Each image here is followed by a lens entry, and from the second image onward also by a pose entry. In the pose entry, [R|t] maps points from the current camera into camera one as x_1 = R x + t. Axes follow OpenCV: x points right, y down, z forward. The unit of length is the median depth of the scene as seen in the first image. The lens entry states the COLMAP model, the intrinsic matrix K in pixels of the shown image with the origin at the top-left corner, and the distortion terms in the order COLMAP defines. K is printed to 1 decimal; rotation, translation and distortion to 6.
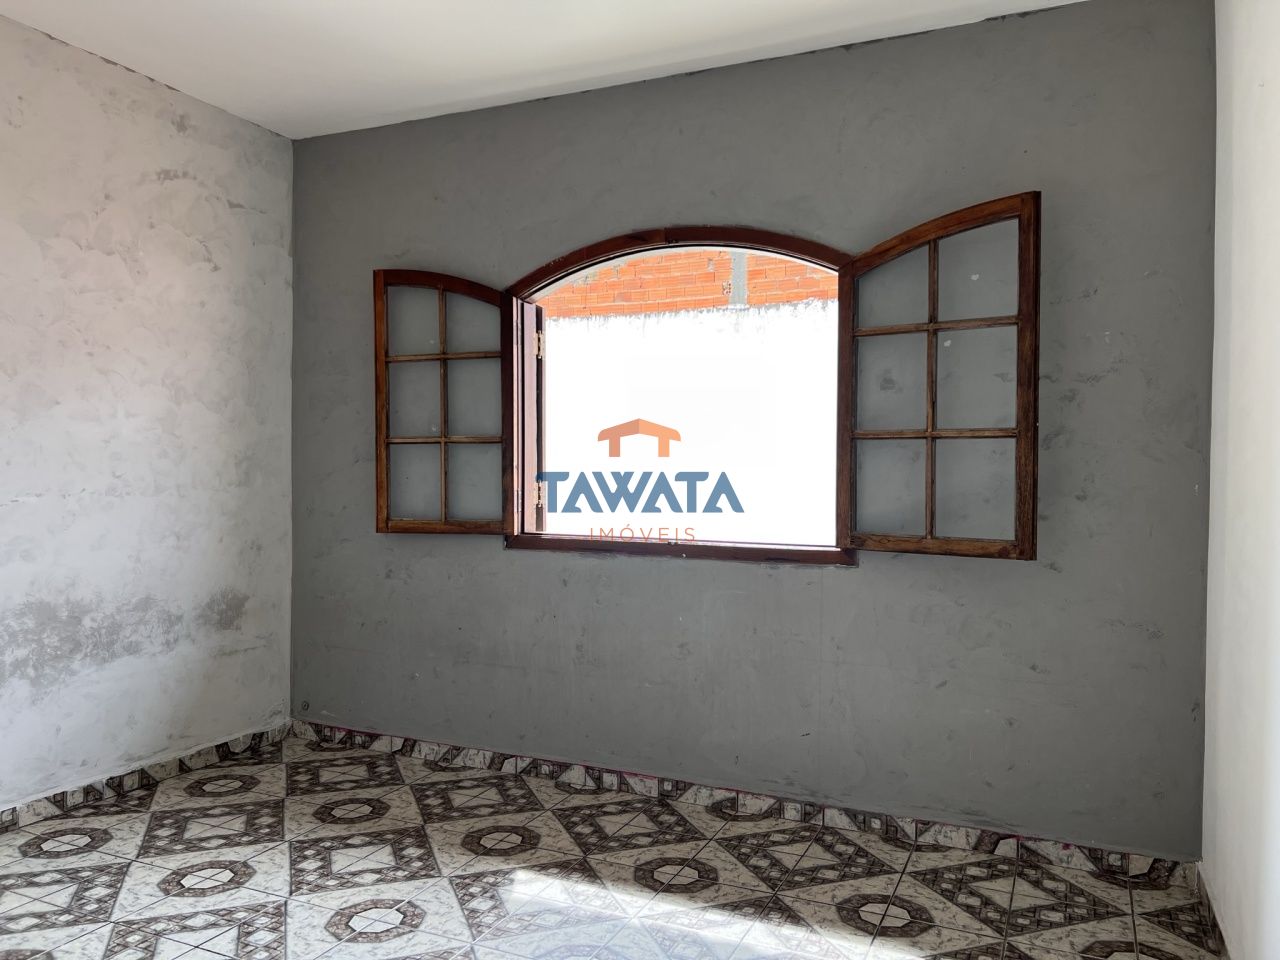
lens RADIAL K [[962.1, 0, 650.5], [0, 962.1, 491.3], [0, 0, 1]] dist [0.049391, -0.046171]
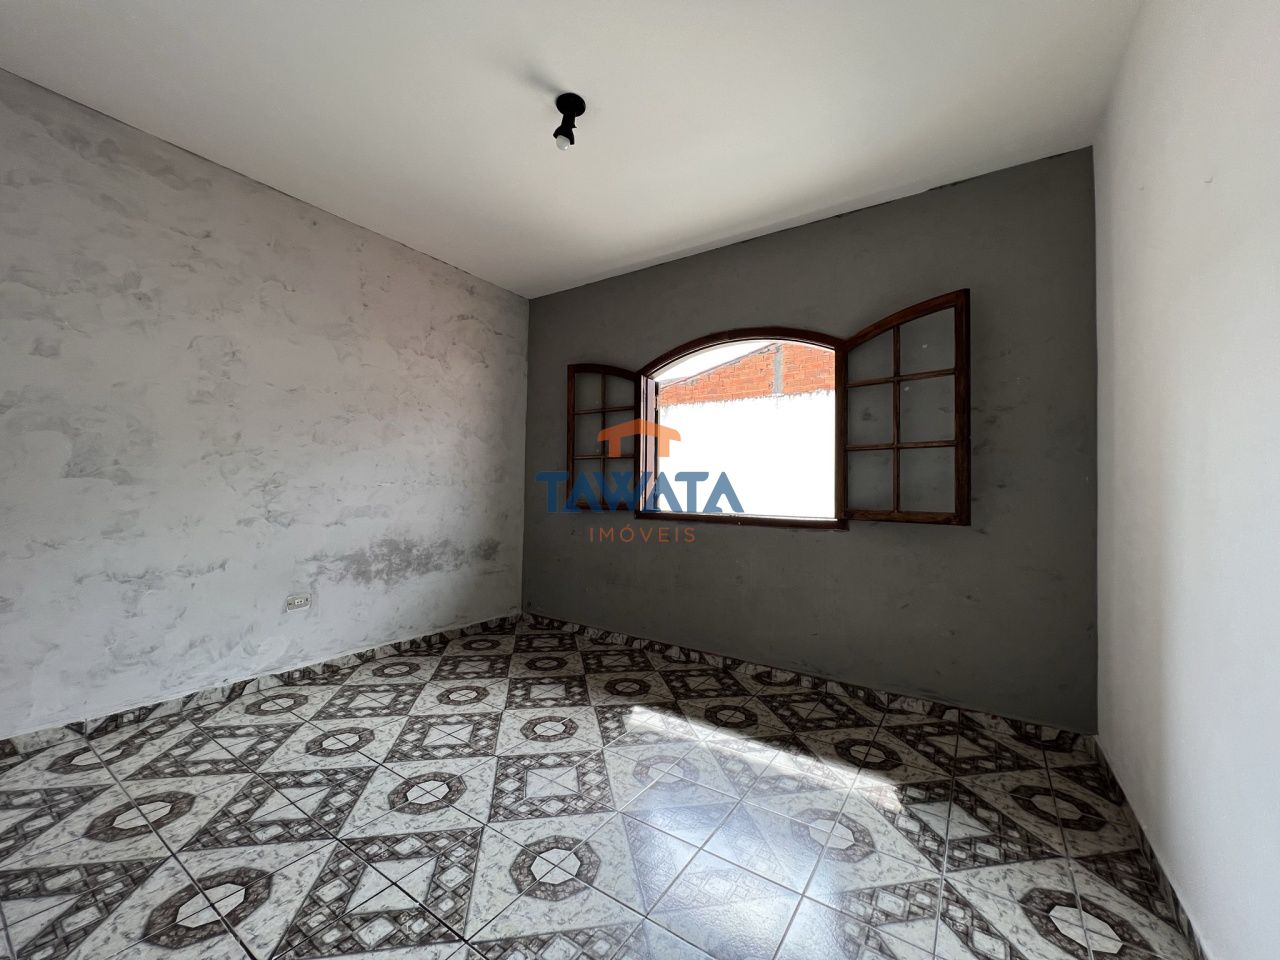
lens RADIAL K [[510.5, 0, 642.1], [0, 510.5, 479.9], [0, 0, 1]] dist [-0.002833, 0.001723]
pose [[0.985095, 0.003354, -0.171979, 0.023363], [-0.011200, 0.998939, -0.044675, 0.037316], [0.171646, 0.045935, 0.984087, 0.106669]]
